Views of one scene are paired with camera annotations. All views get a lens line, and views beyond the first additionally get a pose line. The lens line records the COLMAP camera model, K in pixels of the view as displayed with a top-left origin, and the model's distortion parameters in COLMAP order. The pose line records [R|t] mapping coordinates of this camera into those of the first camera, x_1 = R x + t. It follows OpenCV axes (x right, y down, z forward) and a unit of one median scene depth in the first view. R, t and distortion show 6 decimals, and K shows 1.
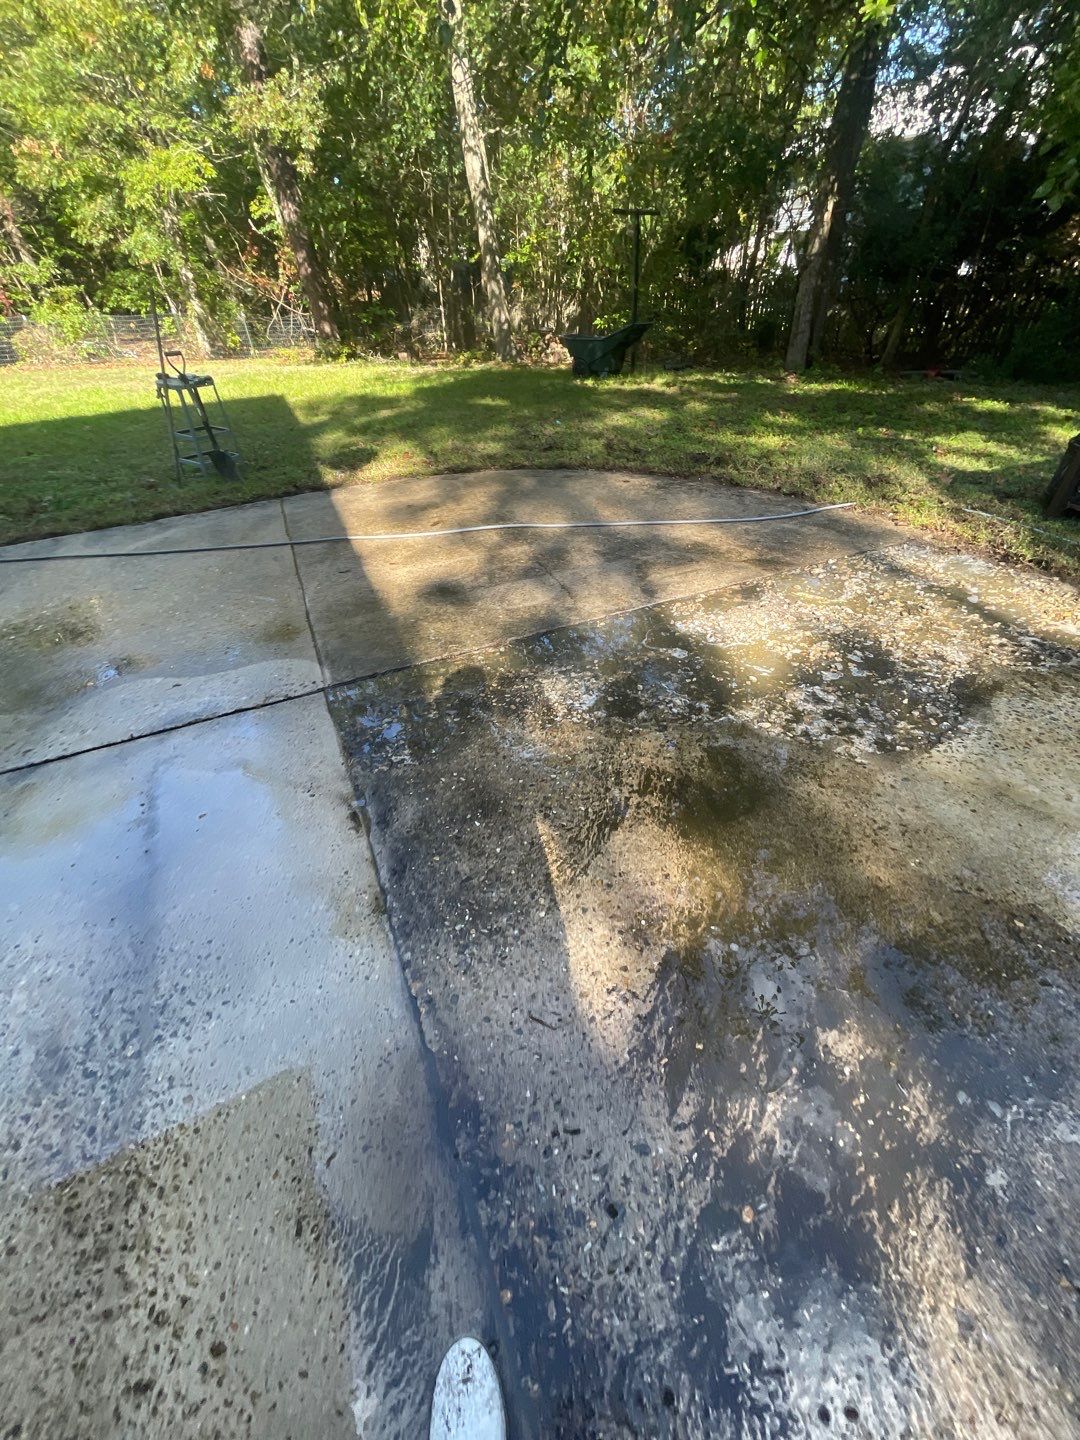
lens RADIAL K [[584.5, 0, 540.7], [0, 584.5, 717.3], [0, 0, 1]] dist [0.009398, -0.001789]
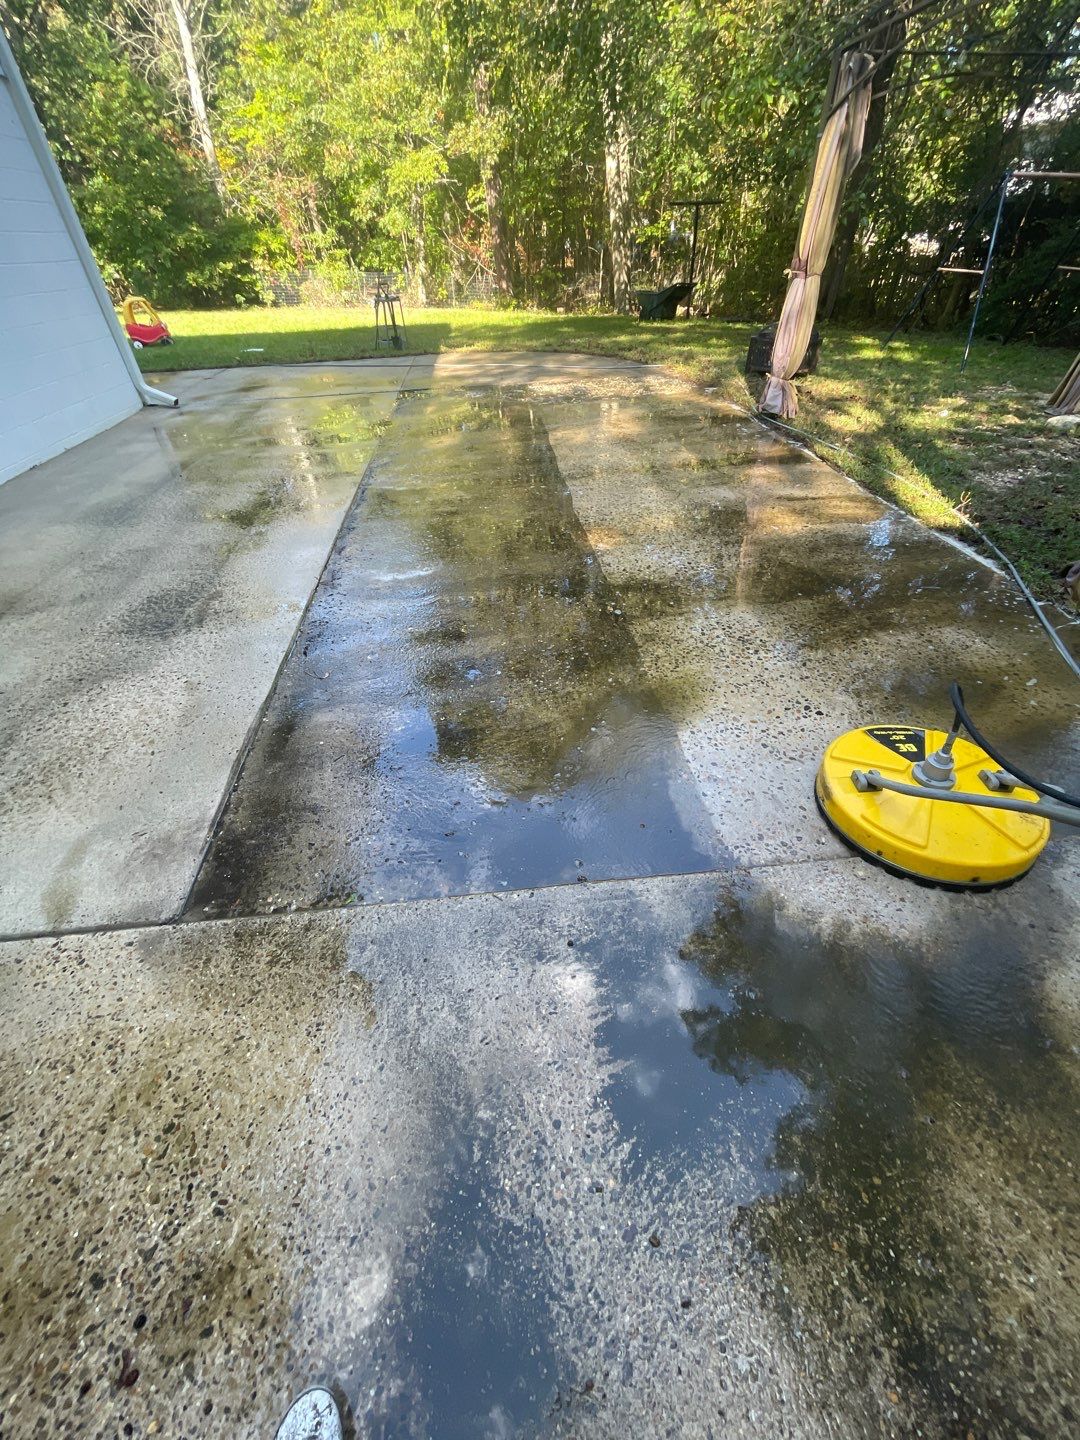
lens RADIAL K [[584.5, 0, 540.6], [0, 584.5, 722.5], [0, 0, 1]] dist [0.009398, -0.001789]
pose [[0.951535, 0.204508, -0.229688, 0.205301], [-0.195803, 0.978786, 0.060326, 0.196508], [0.237153, -0.012429, 0.971393, -0.266474]]
